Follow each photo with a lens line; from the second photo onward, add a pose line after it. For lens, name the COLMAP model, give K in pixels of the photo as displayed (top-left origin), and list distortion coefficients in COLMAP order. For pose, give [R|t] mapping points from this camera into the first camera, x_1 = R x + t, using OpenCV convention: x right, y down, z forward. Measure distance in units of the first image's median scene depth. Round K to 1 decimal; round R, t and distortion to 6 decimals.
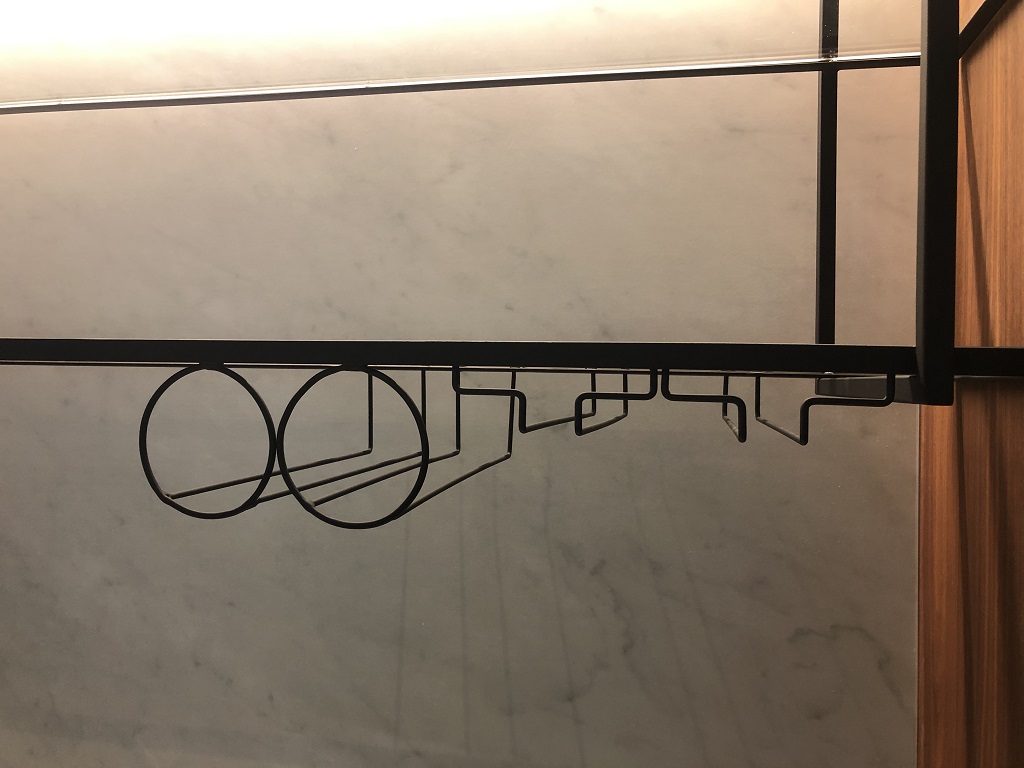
lens RADIAL K [[902.8, 0, 512.0], [0, 902.8, 384.0], [0, 0, 1]] dist [0.001874, 0.001584]
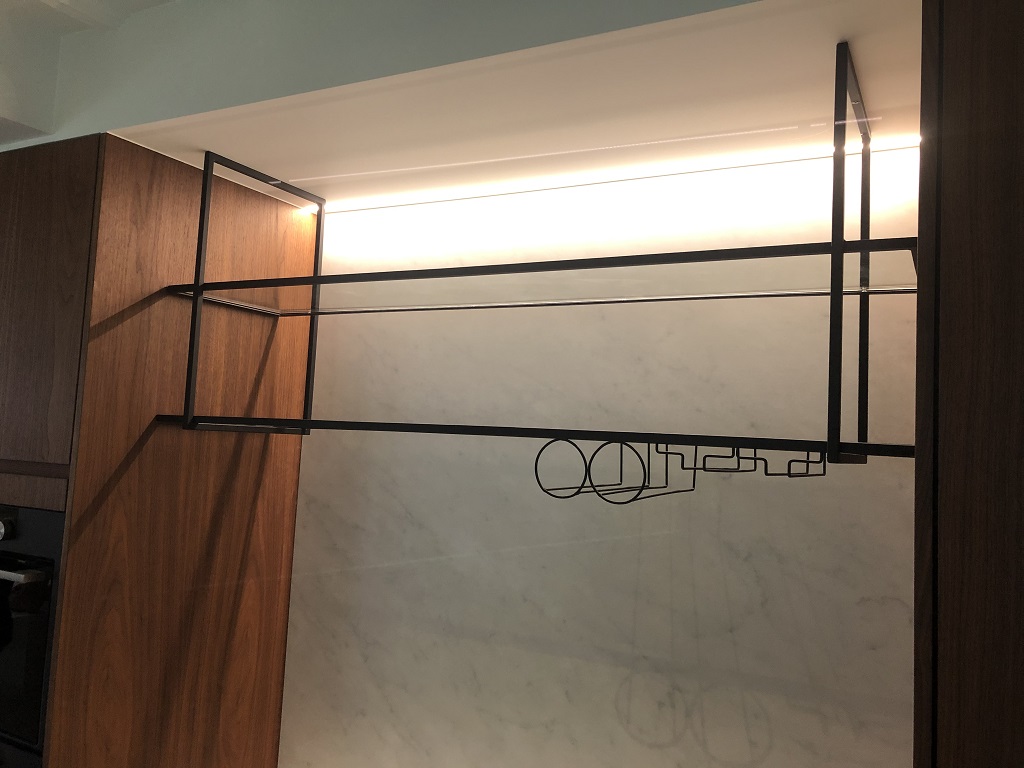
lens RADIAL K [[827.6, 0, 511.1], [0, 827.6, 362.9], [0, 0, 1]] dist [0.101643, -0.001400]
pose [[0.961493, 0.004447, -0.274793, 0.103299], [-0.034085, 0.994079, -0.103174, 0.007309], [0.272707, 0.108568, 0.955952, -0.790040]]
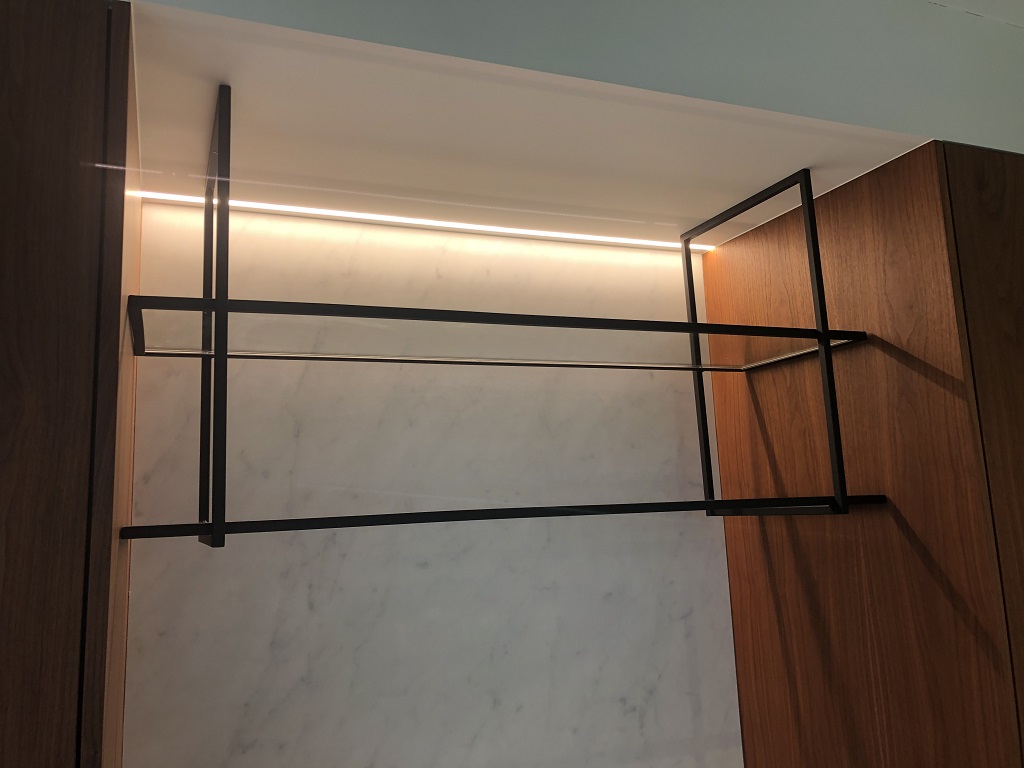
lens RADIAL K [[902.8, 0, 512.0], [0, 902.8, 384.0], [0, 0, 1]] dist [0.001874, 0.001584]
pose [[0.834937, 0.030569, 0.549495, -1.067727], [0.057587, 0.988122, -0.142472, -0.024780], [-0.547324, 0.150599, 0.823260, -0.486997]]
